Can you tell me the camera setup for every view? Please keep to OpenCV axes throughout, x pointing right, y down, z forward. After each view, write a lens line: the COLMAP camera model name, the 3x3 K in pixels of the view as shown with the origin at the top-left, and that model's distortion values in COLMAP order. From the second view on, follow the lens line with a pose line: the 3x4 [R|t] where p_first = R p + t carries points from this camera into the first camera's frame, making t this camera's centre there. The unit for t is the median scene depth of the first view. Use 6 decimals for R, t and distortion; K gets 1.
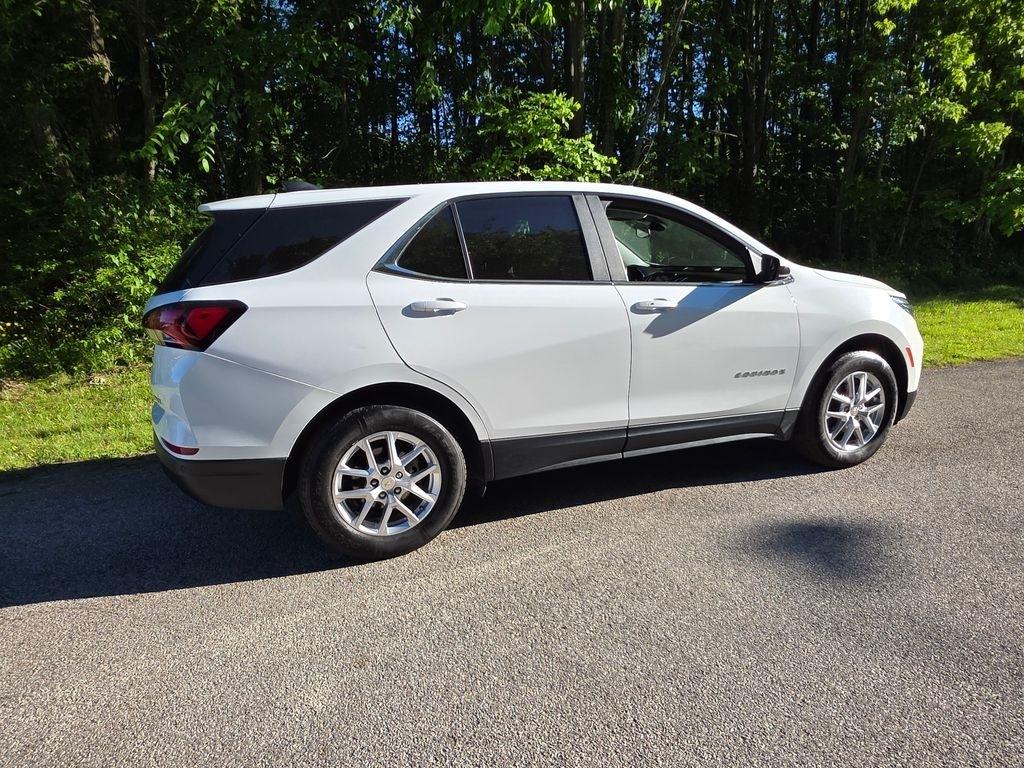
lens RADIAL K [[661.1, 0, 510.8], [0, 661.1, 386.4], [0, 0, 1]] dist [0.018109, -0.013189]
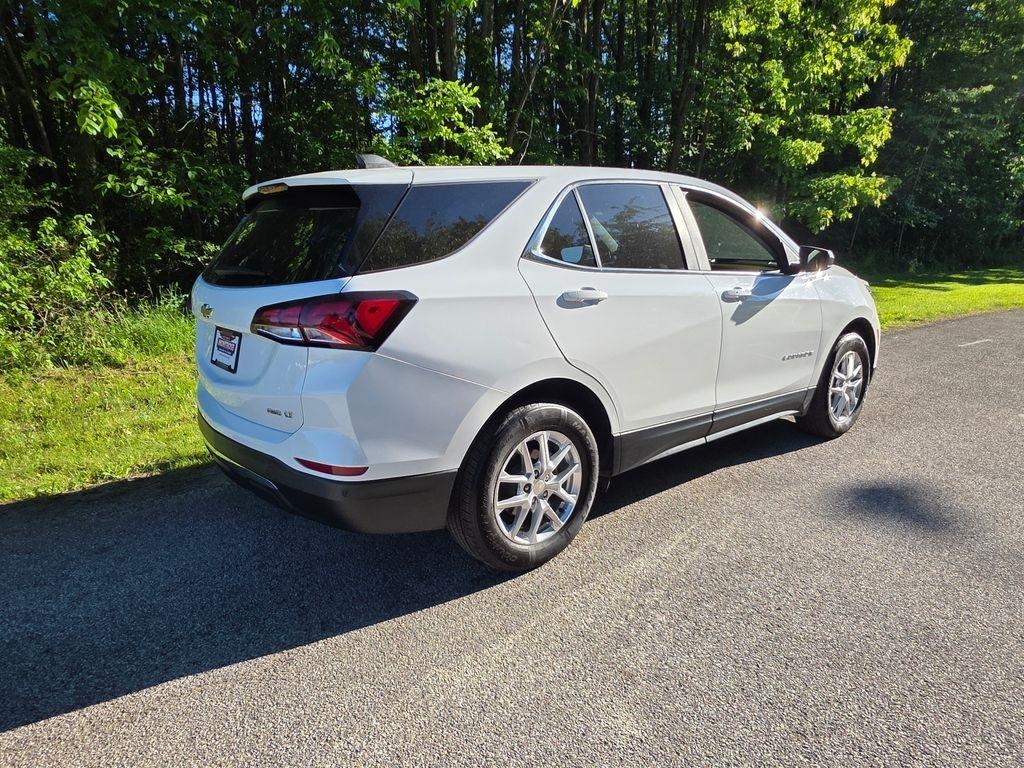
lens RADIAL K [[661.1, 0, 513.2], [0, 661.1, 385.9], [0, 0, 1]] dist [0.018109, -0.013189]
pose [[0.950771, -0.051254, 0.305625, -0.488385], [0.048681, 0.998686, 0.016038, -0.012241], [-0.306046, -0.000371, 0.952017, 0.125488]]
